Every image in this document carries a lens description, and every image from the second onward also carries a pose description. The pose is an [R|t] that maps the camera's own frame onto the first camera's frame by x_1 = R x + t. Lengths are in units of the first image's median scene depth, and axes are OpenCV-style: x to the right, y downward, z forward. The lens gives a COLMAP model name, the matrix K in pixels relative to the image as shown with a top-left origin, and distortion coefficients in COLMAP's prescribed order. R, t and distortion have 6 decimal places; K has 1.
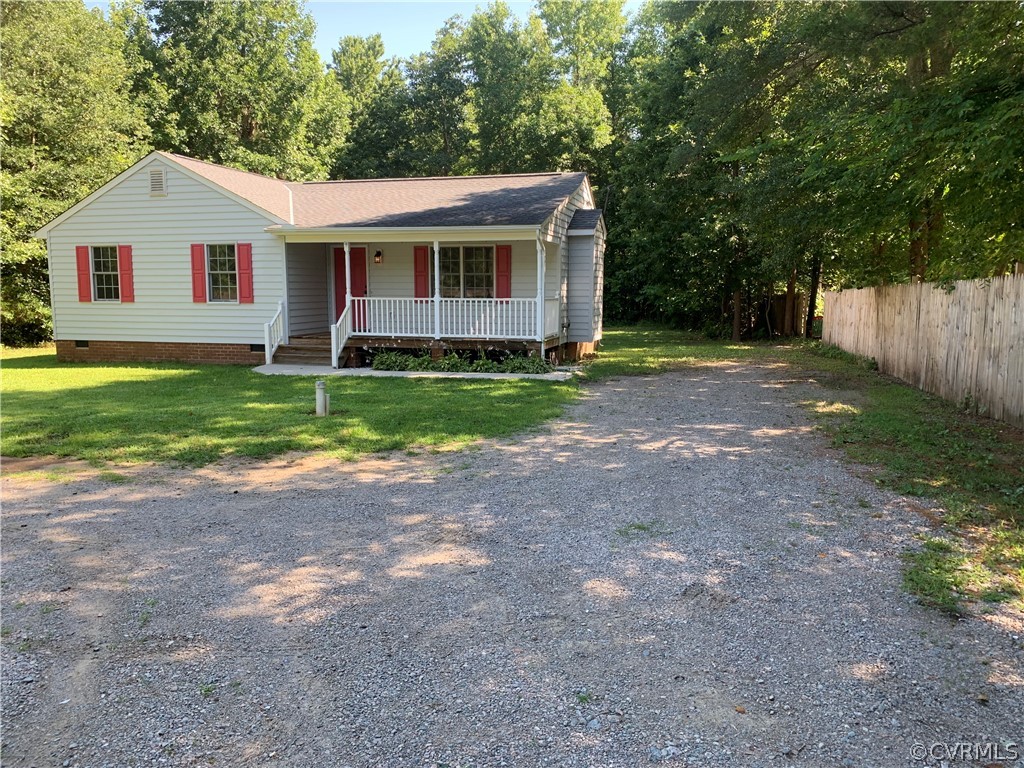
lens RADIAL K [[791.2, 0, 521.9], [0, 791.2, 382.5], [0, 0, 1]] dist [0.015446, -0.041905]
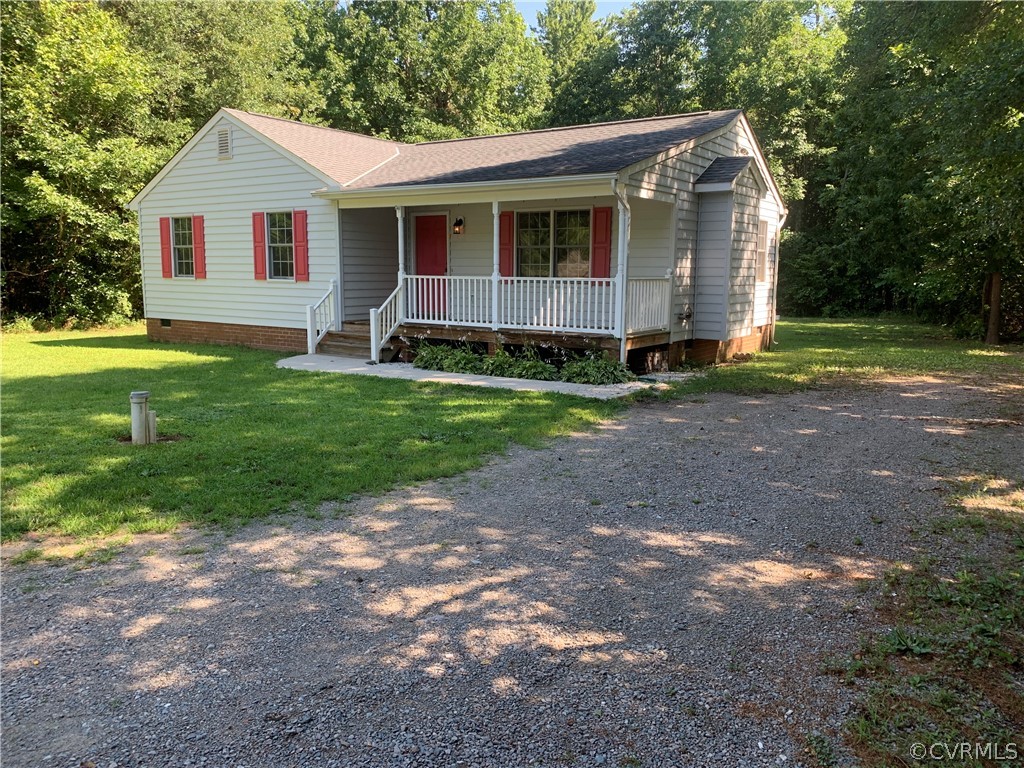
lens RADIAL K [[791.2, 0, 536.4], [0, 791.2, 375.3], [0, 0, 1]] dist [0.015446, -0.041905]
pose [[0.948118, 0.047738, -0.314313, 0.155018], [-0.044608, 0.998857, 0.017148, -0.023690], [0.314773, -0.002238, 0.949164, 0.258790]]
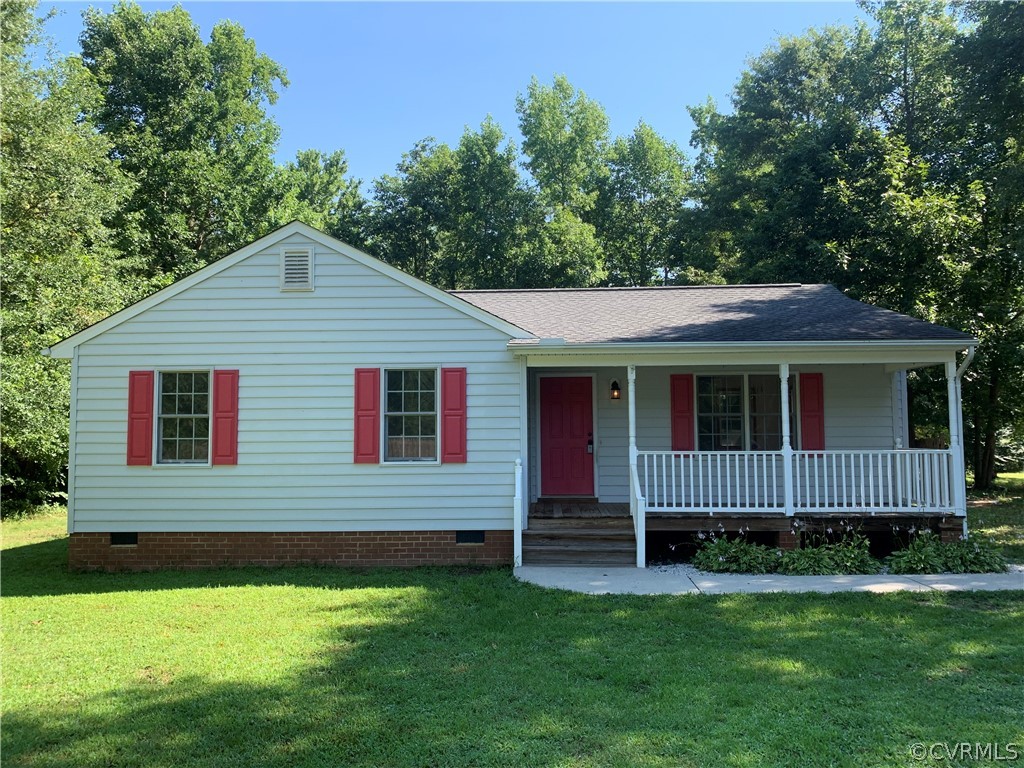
lens RADIAL K [[791.2, 0, 510.4], [0, 791.2, 376.3], [0, 0, 1]] dist [0.015446, -0.041905]
pose [[0.976163, 0.007020, 0.216924, -0.415779], [0.035433, 0.980912, -0.191196, -0.045616], [-0.214125, 0.194325, 0.957282, 0.375511]]
